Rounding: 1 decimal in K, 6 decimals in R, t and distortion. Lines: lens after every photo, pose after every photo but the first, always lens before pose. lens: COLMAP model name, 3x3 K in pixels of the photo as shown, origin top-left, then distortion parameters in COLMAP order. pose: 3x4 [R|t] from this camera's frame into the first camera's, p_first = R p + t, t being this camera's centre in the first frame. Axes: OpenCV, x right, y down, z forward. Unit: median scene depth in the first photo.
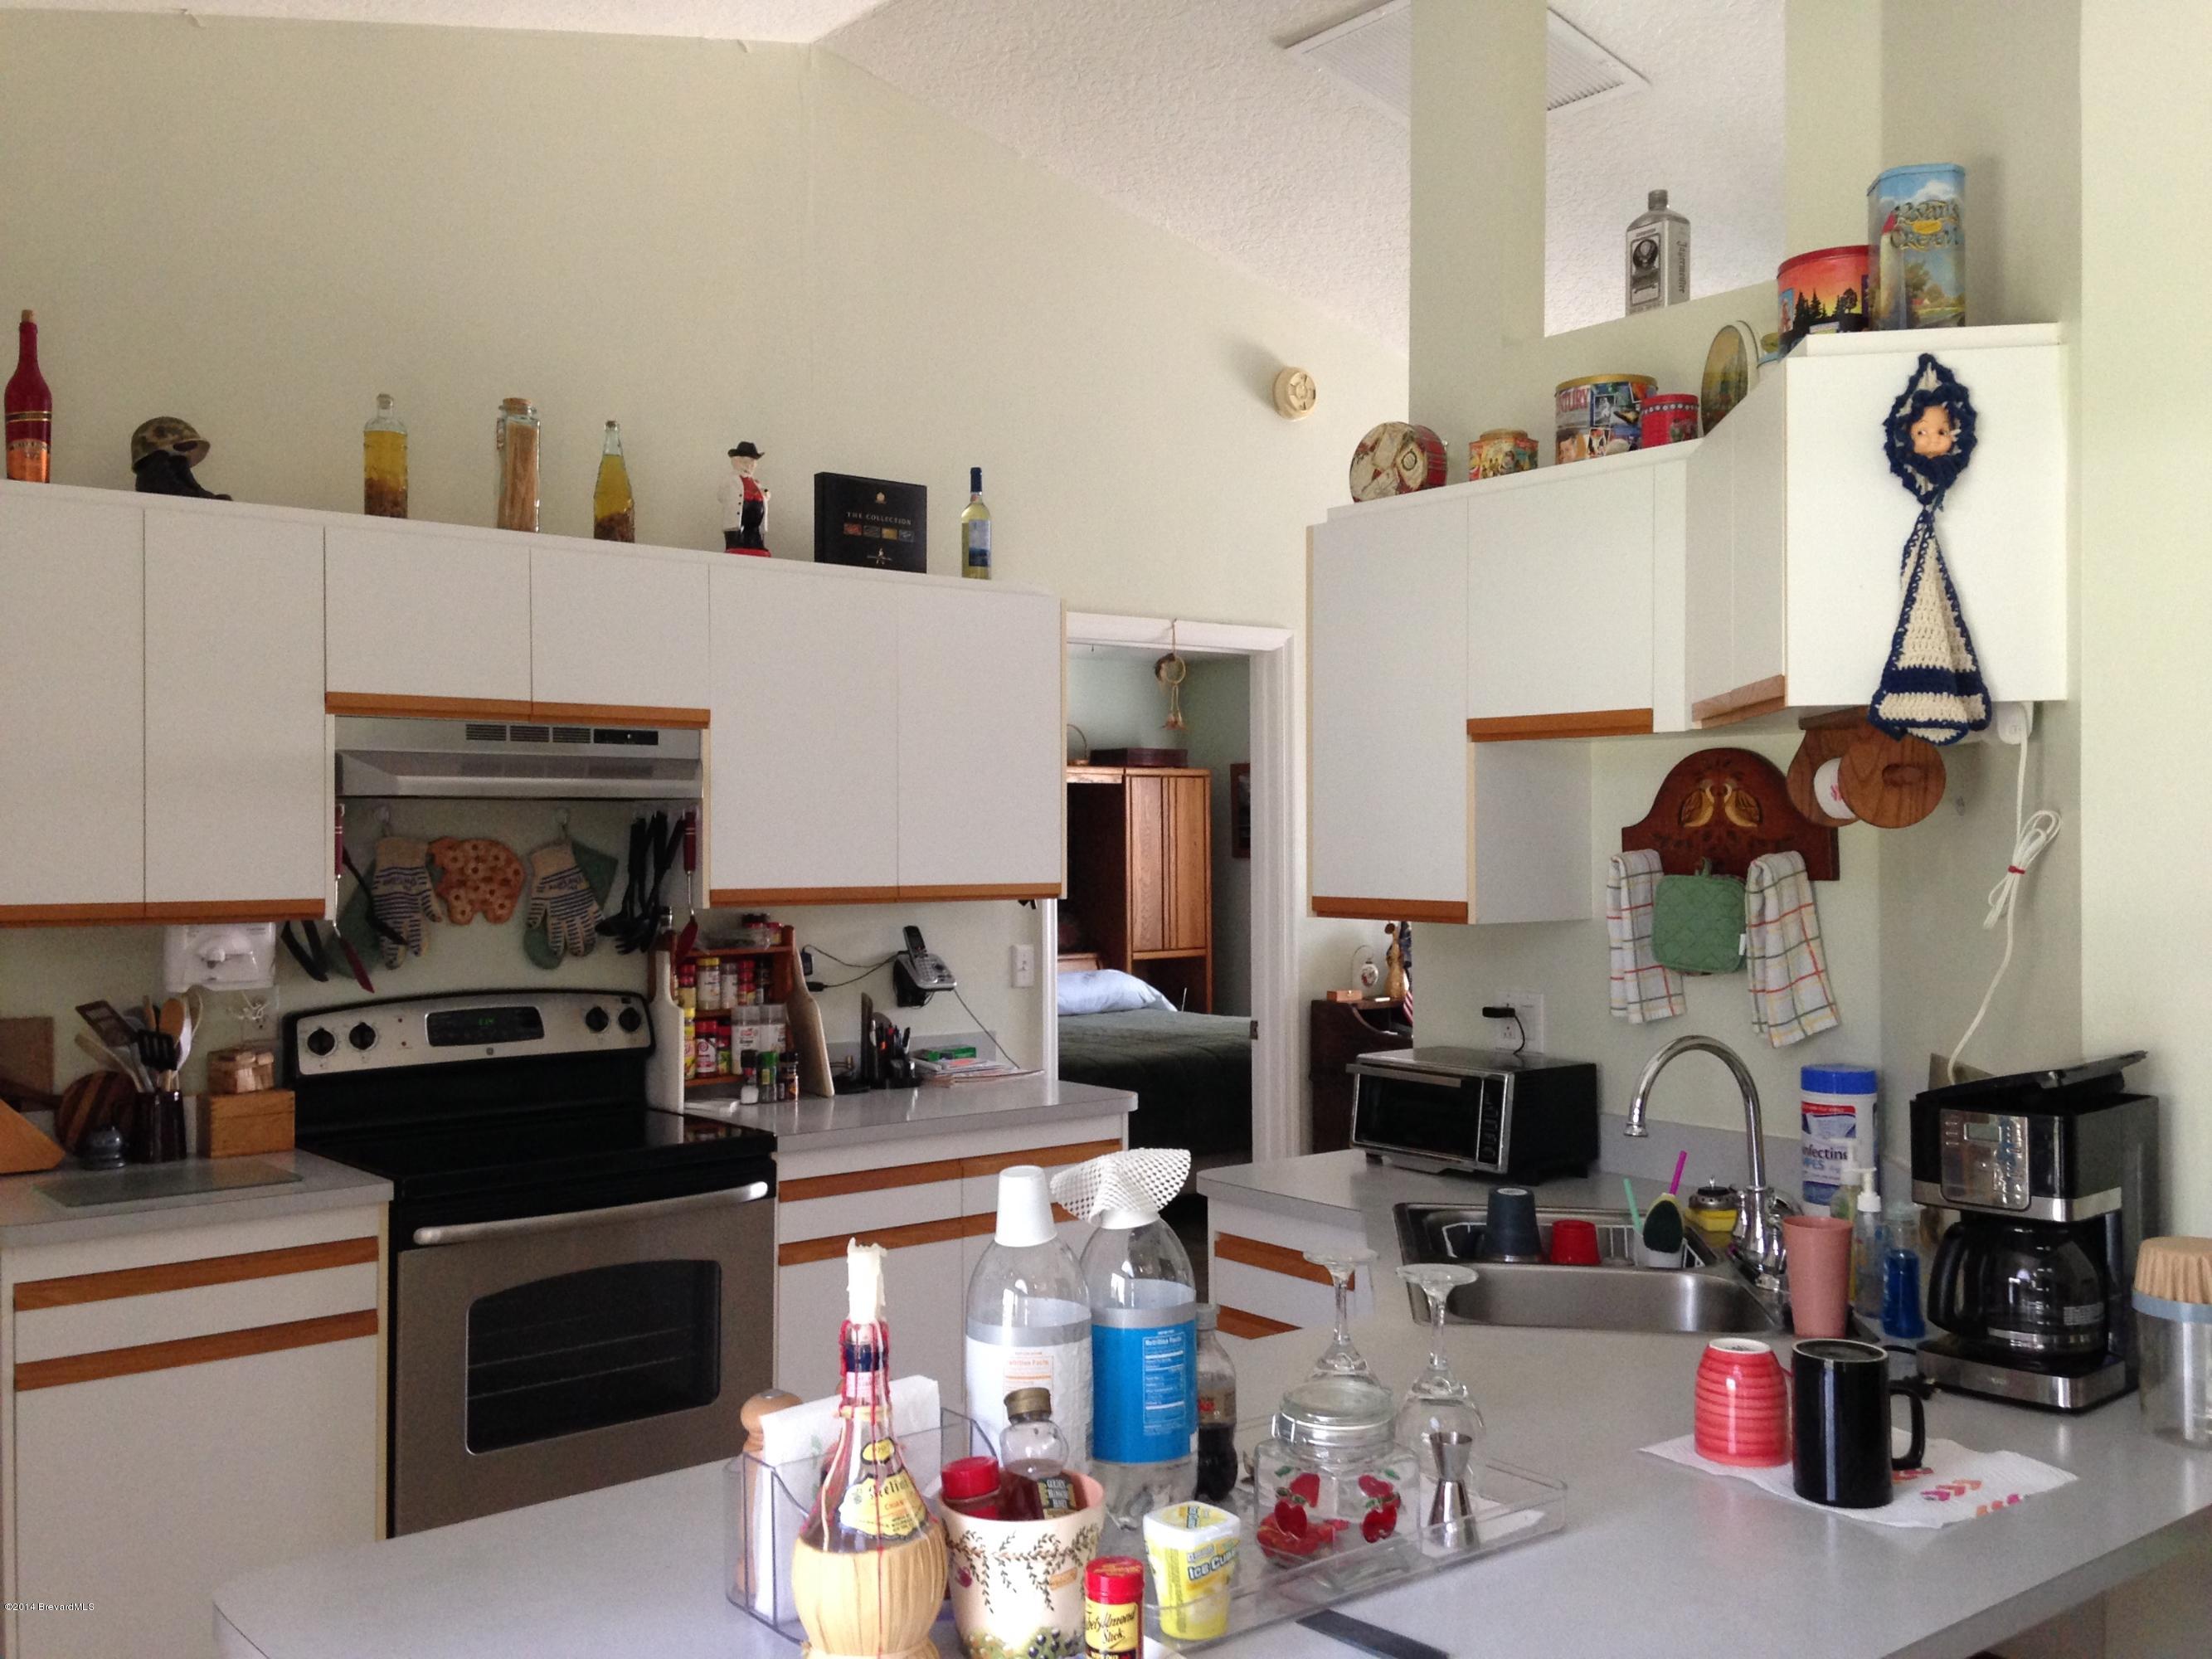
lens RADIAL K [[1999.2, 0, 1096.3], [0, 1999.2, 819.0], [0, 0, 1]] dist [0.183106, -0.279492]
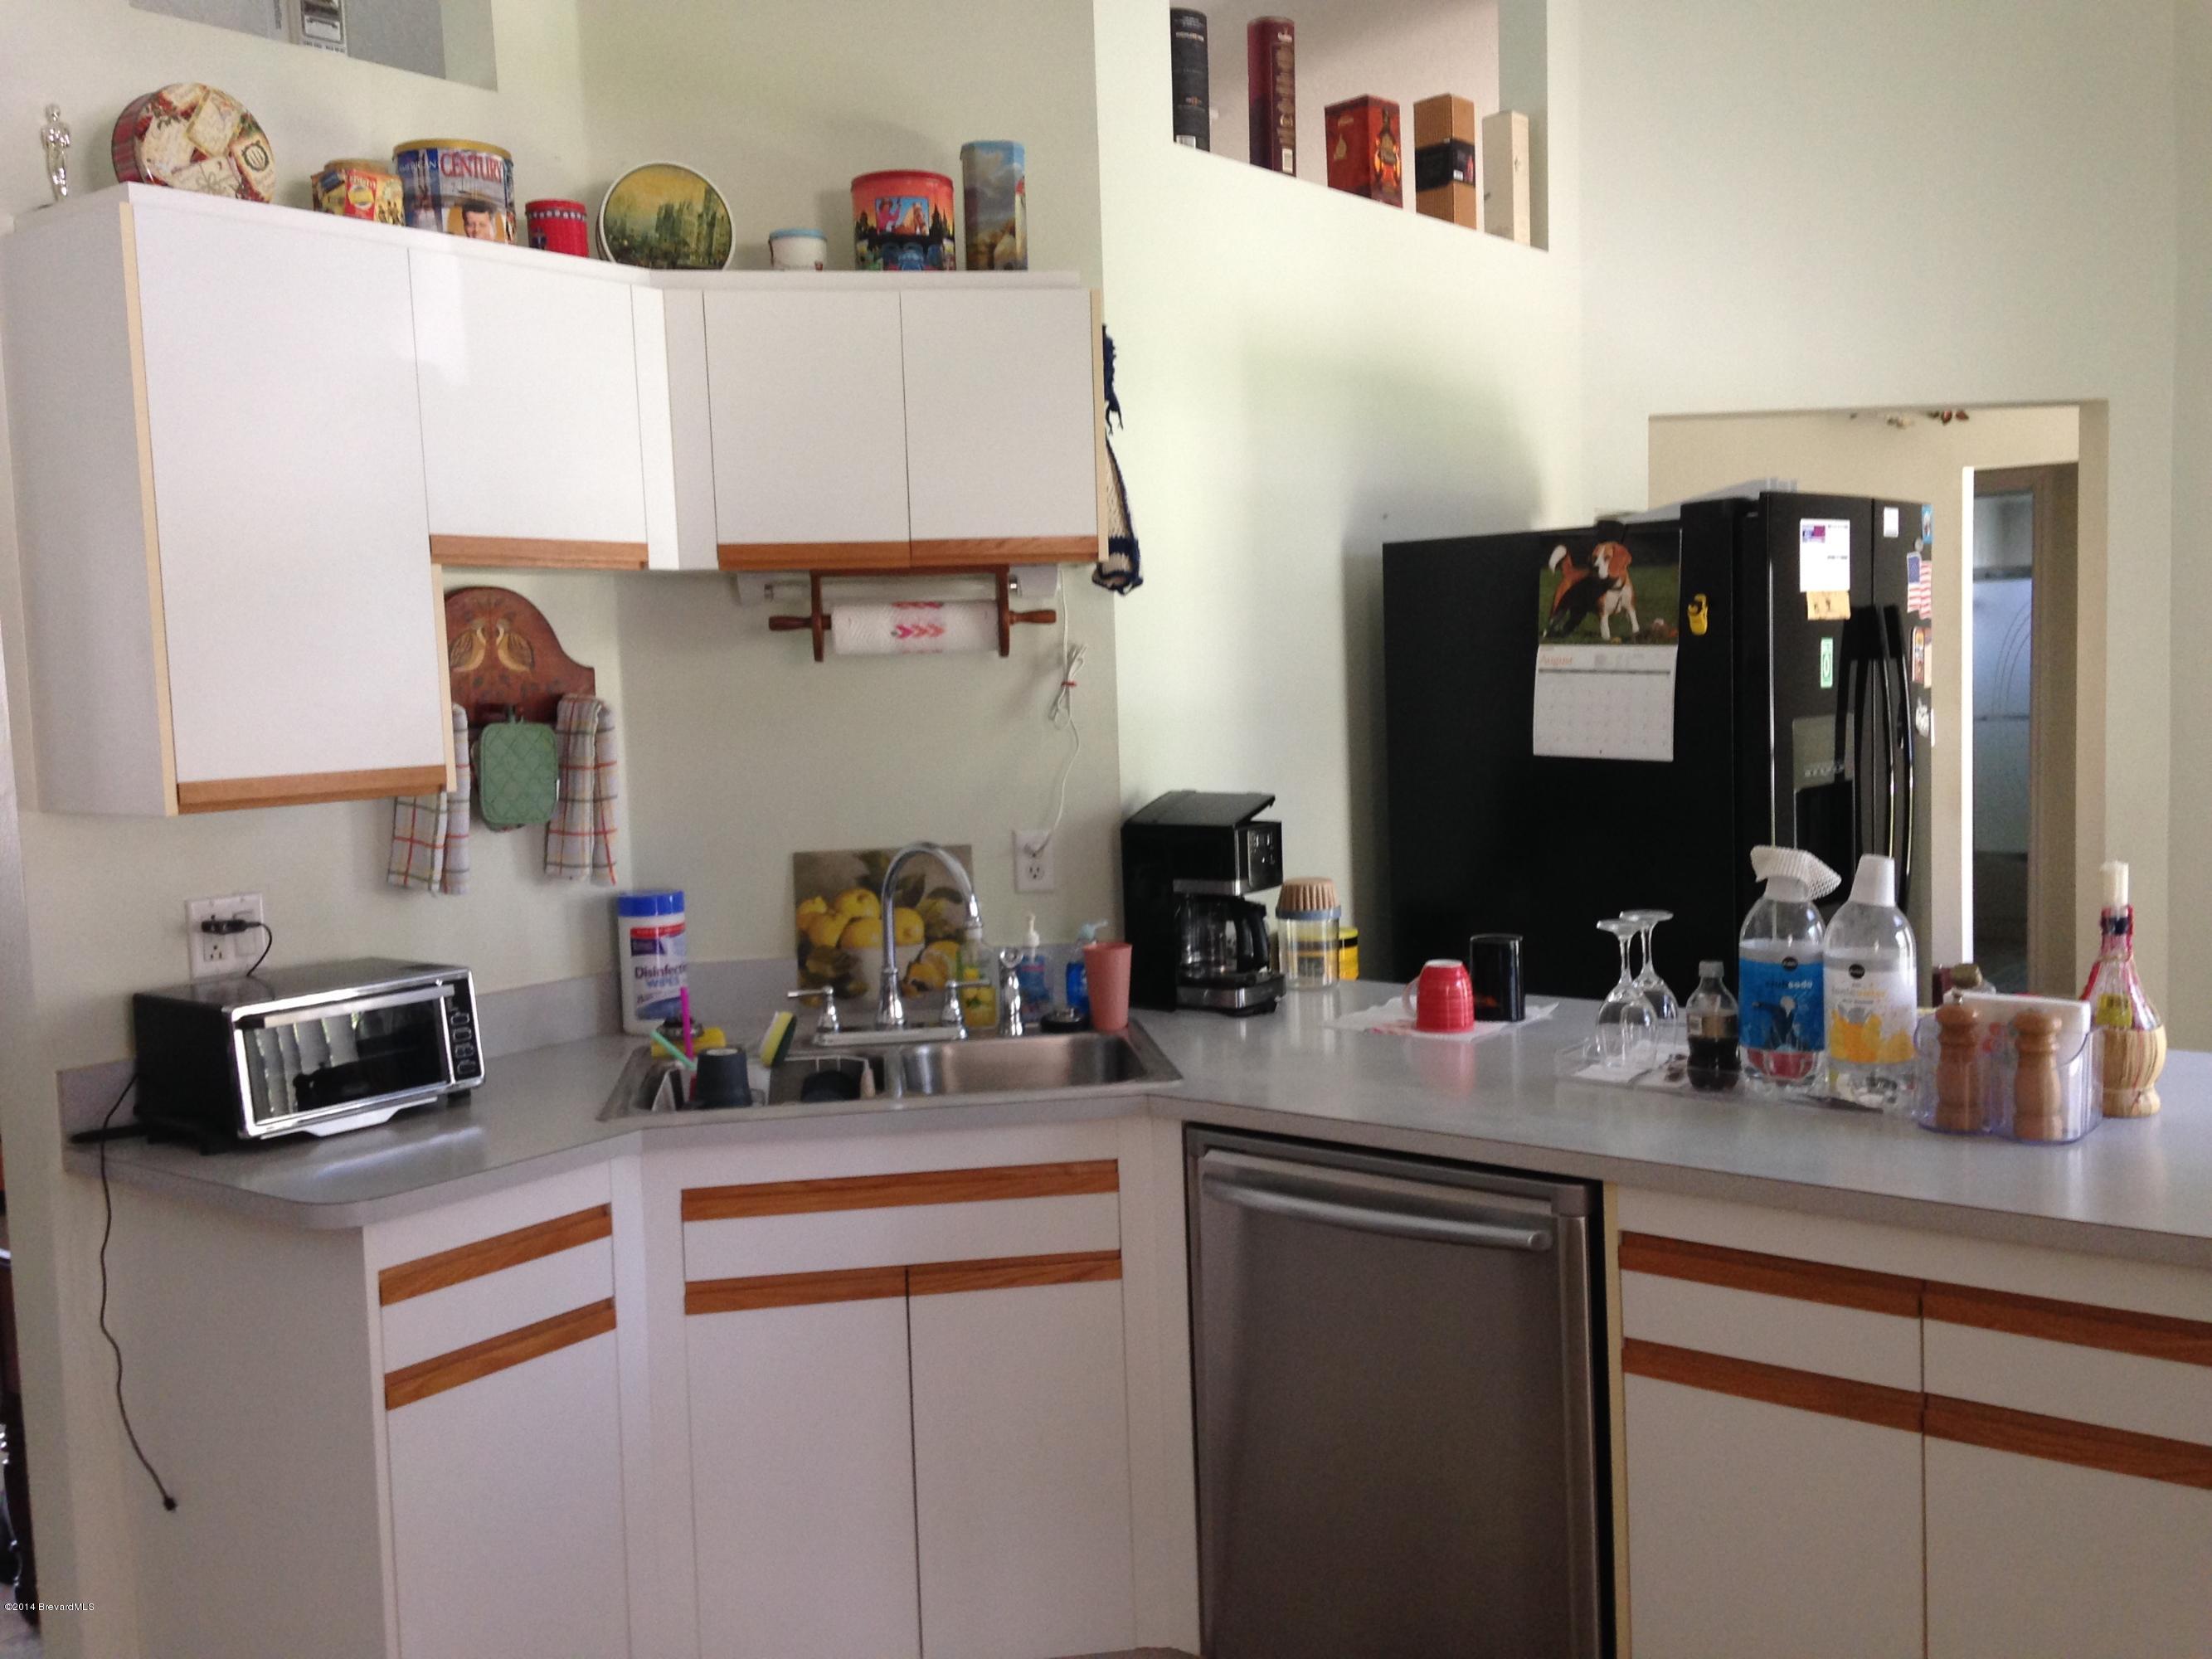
lens RADIAL K [[2002.8, 0, 1099.2], [0, 2002.8, 814.6], [0, 0, 1]] dist [0.188421, -0.295442]
pose [[-0.224848, -0.065873, 0.972165, -0.673164], [0.028533, 0.996839, 0.074144, 0.008276], [-0.973976, 0.044410, -0.222258, 0.941119]]
